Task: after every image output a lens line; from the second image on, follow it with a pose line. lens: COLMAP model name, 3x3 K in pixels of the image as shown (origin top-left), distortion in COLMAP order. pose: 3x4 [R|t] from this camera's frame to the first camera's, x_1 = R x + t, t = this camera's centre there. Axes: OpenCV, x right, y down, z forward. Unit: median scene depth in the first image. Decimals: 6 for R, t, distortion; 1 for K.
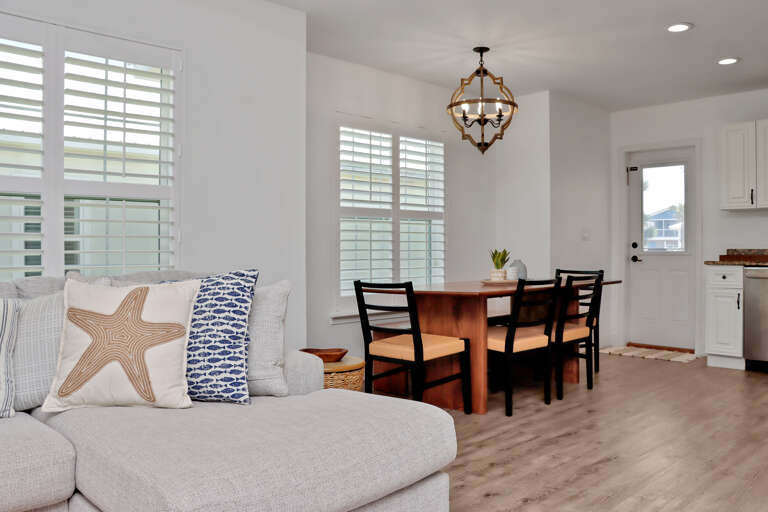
lens RADIAL K [[662.0, 0, 383.3], [0, 662.0, 256.9], [0, 0, 1]] dist [-0.126885, 0.087504]
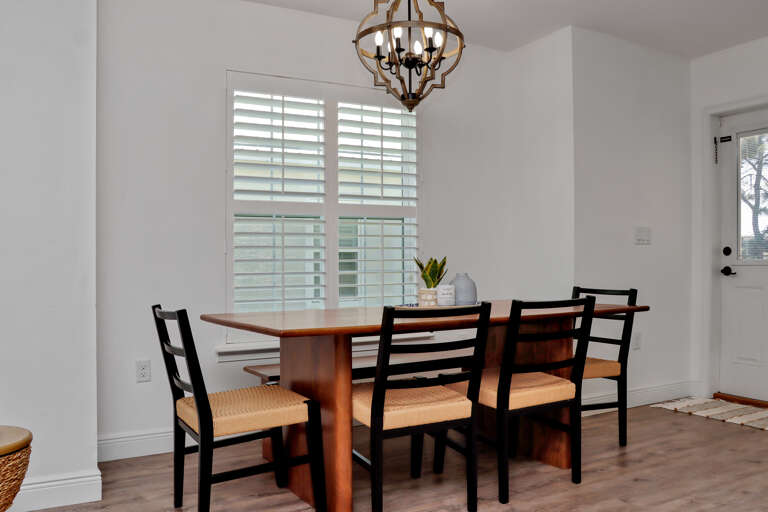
lens RADIAL K [[662.0, 0, 409.9], [0, 662.0, 288.2], [0, 0, 1]] dist [-0.126885, 0.087504]
pose [[0.972181, 0.001337, -0.234228, 0.277851], [0.005169, 0.999618, 0.027161, 0.001157], [0.234175, -0.027616, 0.971802, 0.332178]]
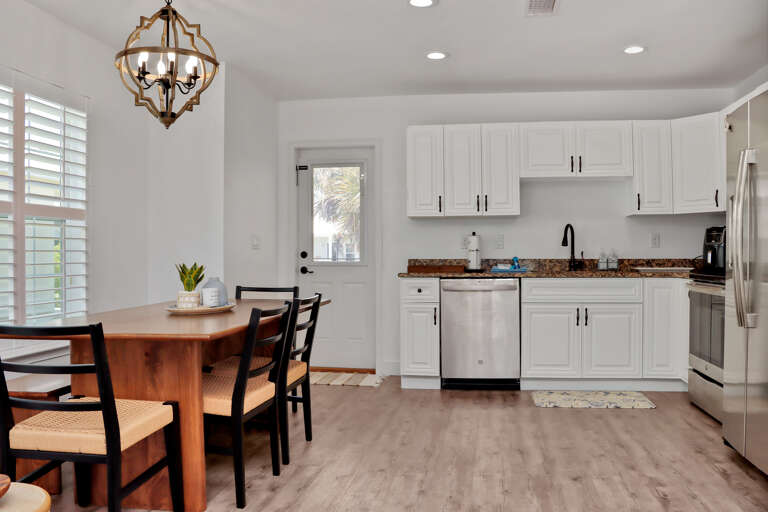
lens RADIAL K [[662.0, 0, 388.5], [0, 662.0, 252.9], [0, 0, 1]] dist [-0.126885, 0.087504]
pose [[0.799813, 0.001021, 0.600249, -0.071275], [0.007002, 0.999915, -0.011031, -0.012113], [-0.600209, 0.013026, 0.799737, 0.275669]]
